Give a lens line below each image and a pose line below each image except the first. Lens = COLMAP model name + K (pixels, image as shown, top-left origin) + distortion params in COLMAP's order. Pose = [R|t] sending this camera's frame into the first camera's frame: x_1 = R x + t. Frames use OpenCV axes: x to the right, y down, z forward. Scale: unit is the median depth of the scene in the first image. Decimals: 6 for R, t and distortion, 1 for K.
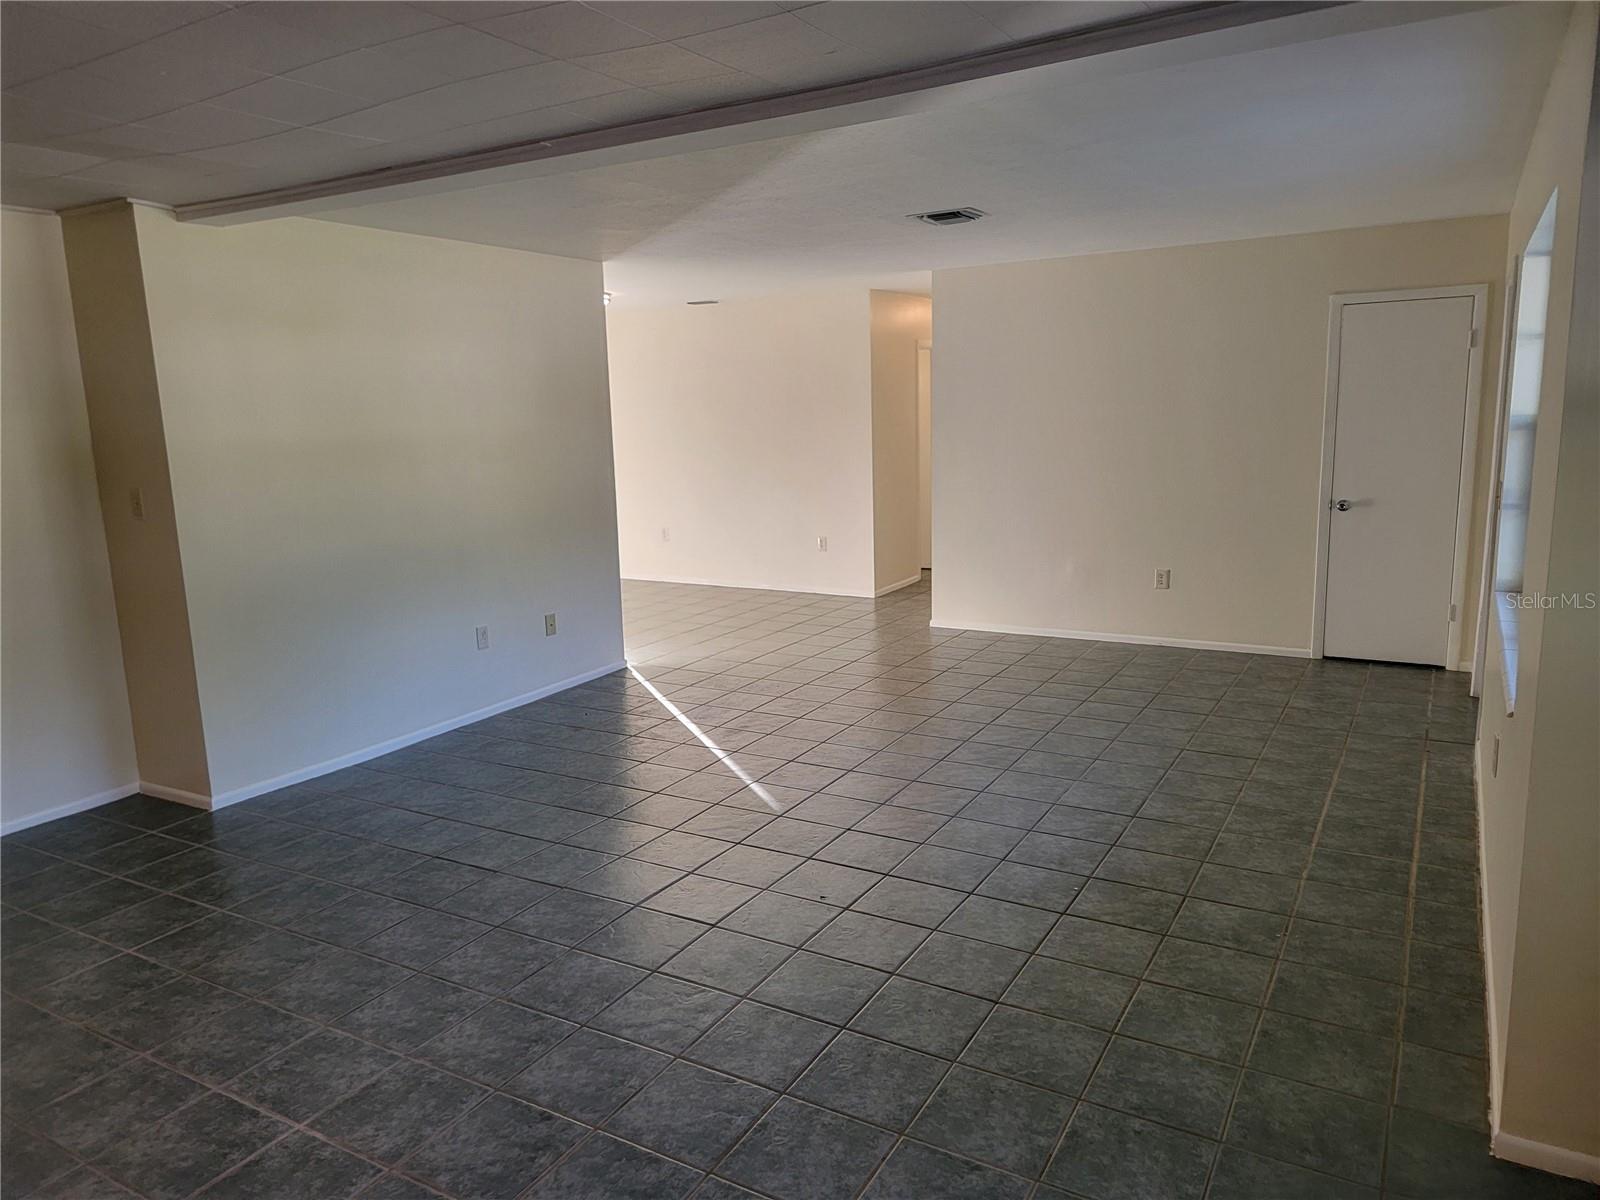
lens RADIAL K [[1099.5, 0, 779.0], [0, 1099.5, 585.8], [0, 0, 1]] dist [0.097443, -0.082976]
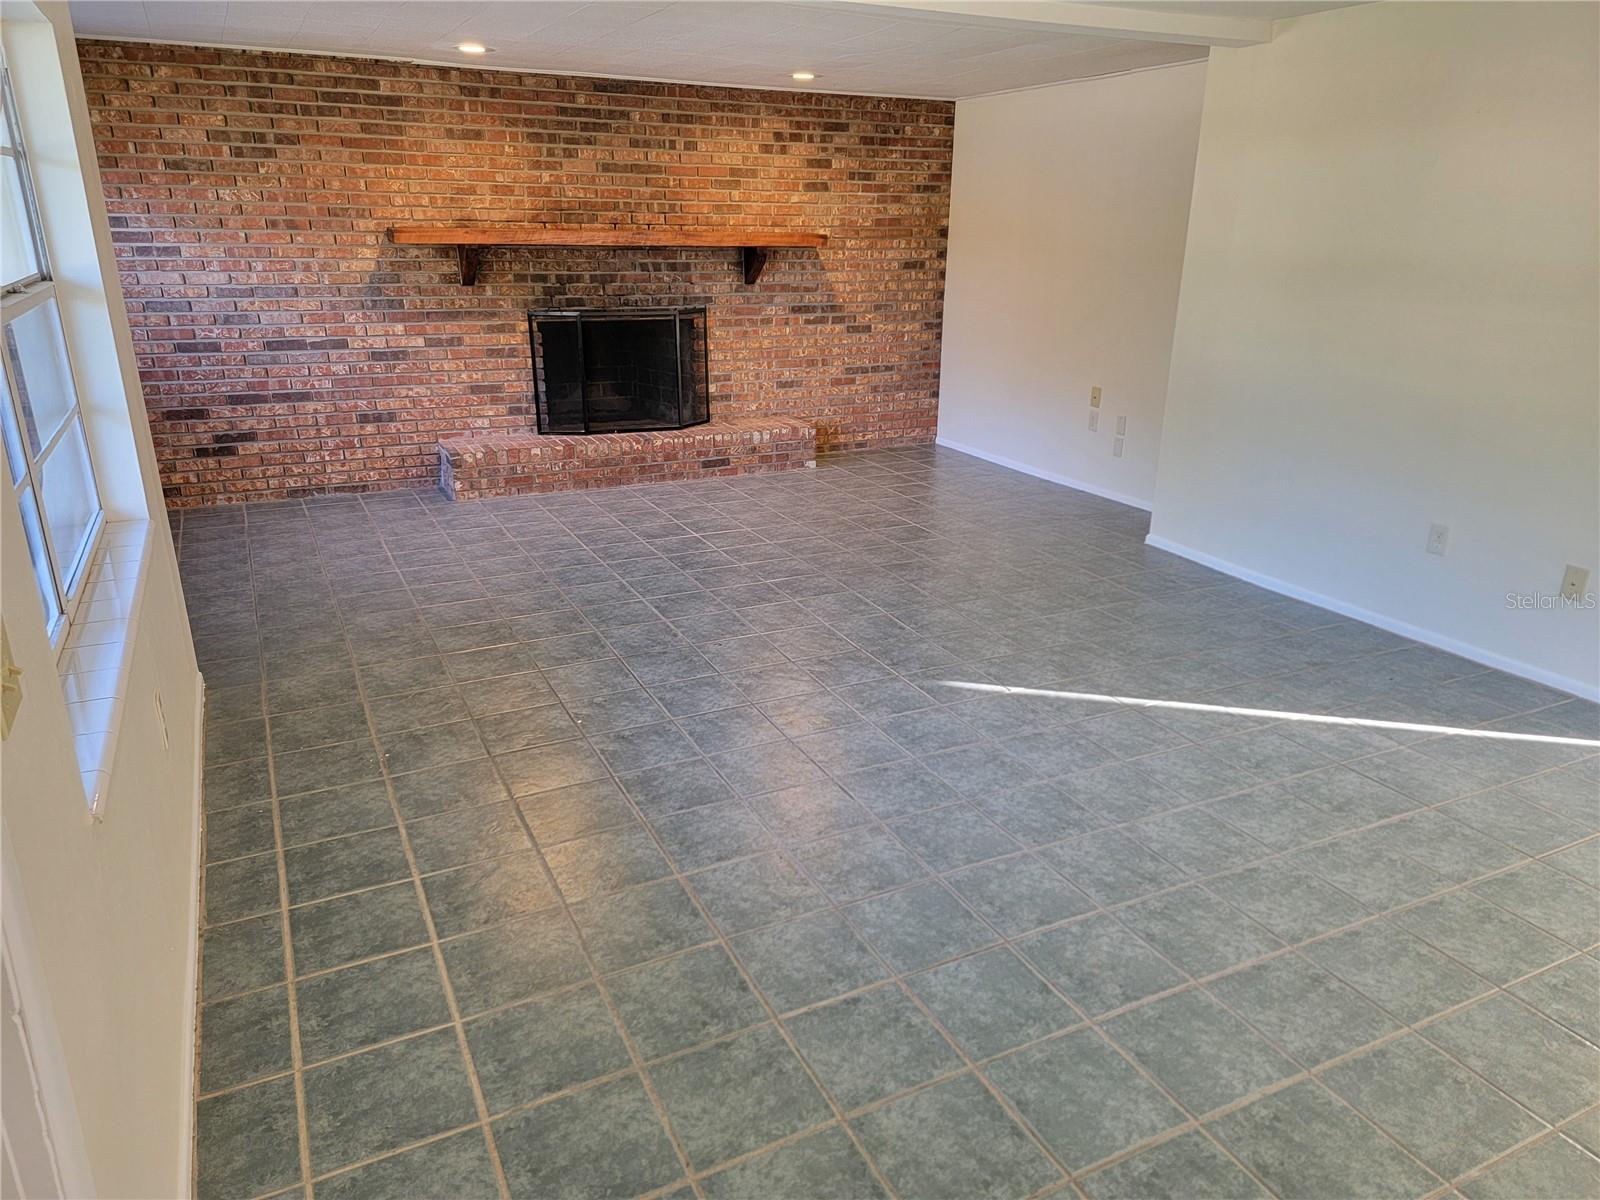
lens RADIAL K [[1099.5, 0, 816.6], [0, 1099.5, 610.9], [0, 0, 1]] dist [0.097443, -0.082976]
pose [[-0.535095, 0.305525, -0.787609, 0.847973], [-0.134054, 0.889790, 0.436238, -0.275142], [0.834088, 0.339011, -0.435165, 1.459443]]
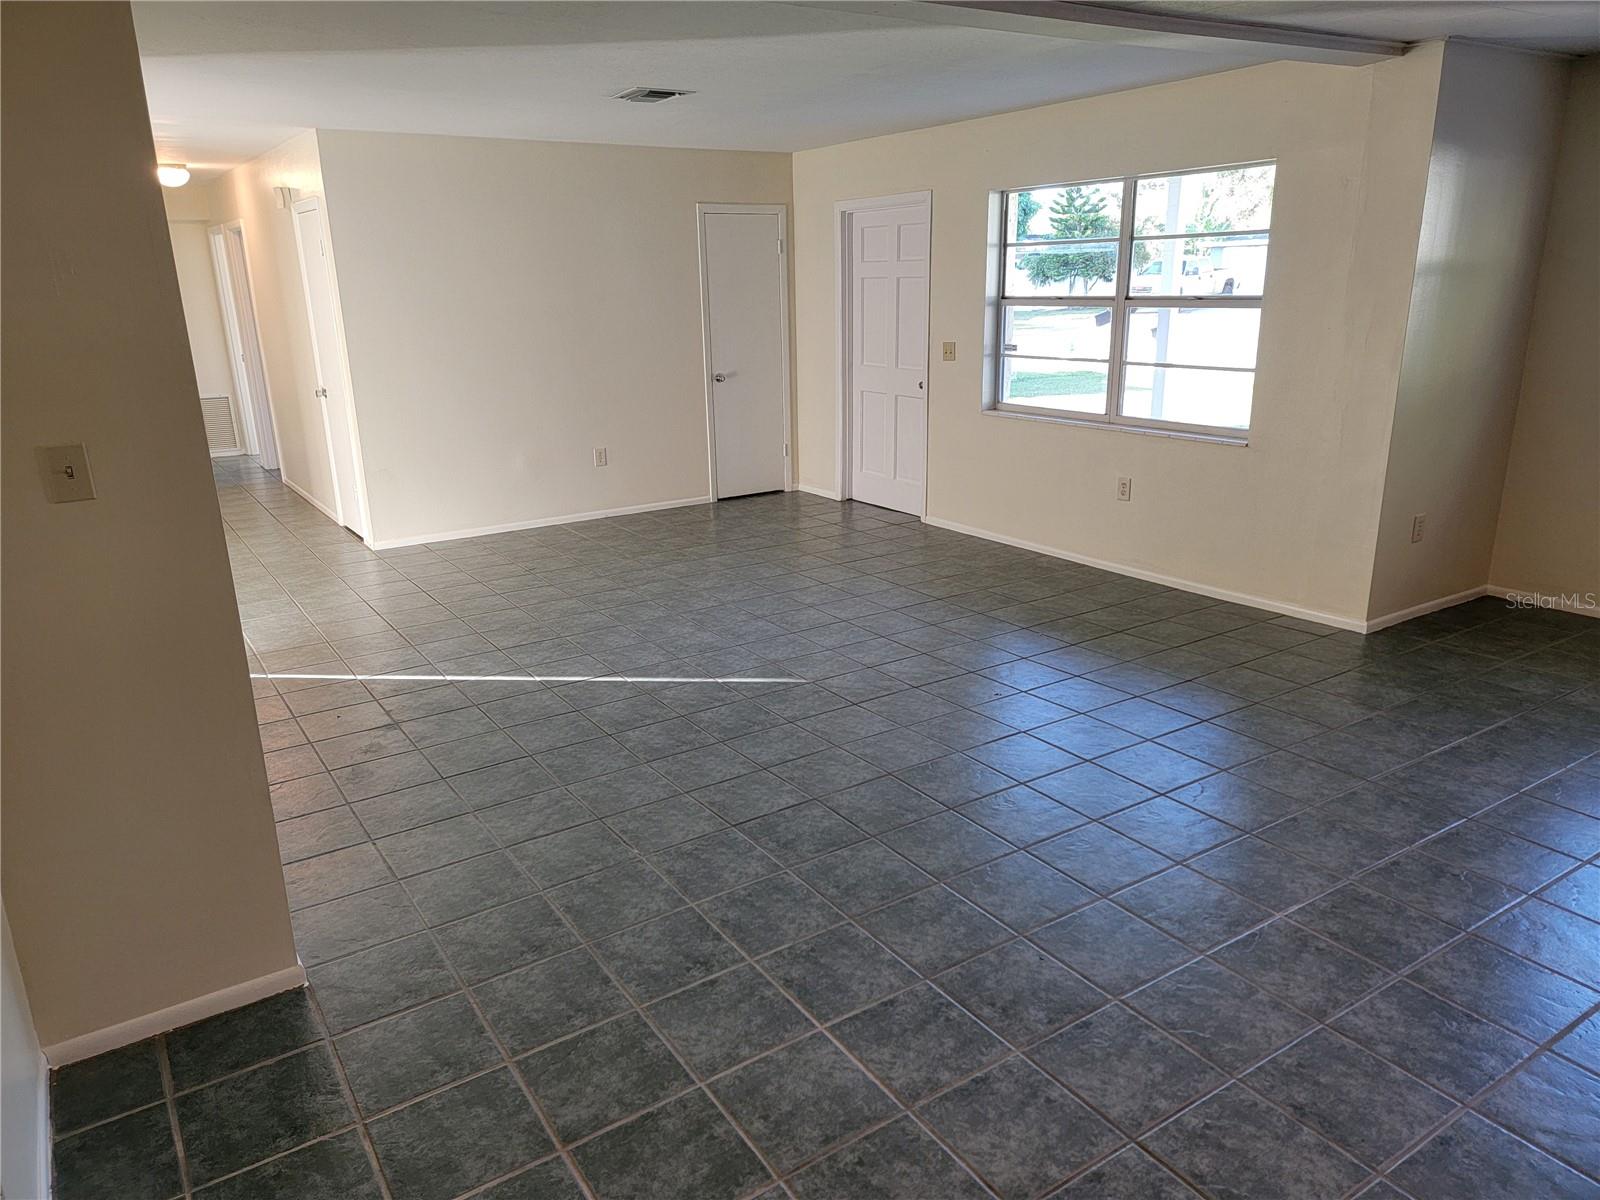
lens RADIAL K [[1099.5, 0, 795.8], [0, 1099.5, 603.0], [0, 0, 1]] dist [0.097443, -0.082976]
pose [[0.437546, -0.235040, 0.867934, -0.979914], [0.155666, 0.970459, 0.184329, -0.066211], [-0.885620, 0.054455, 0.461208, 0.572407]]
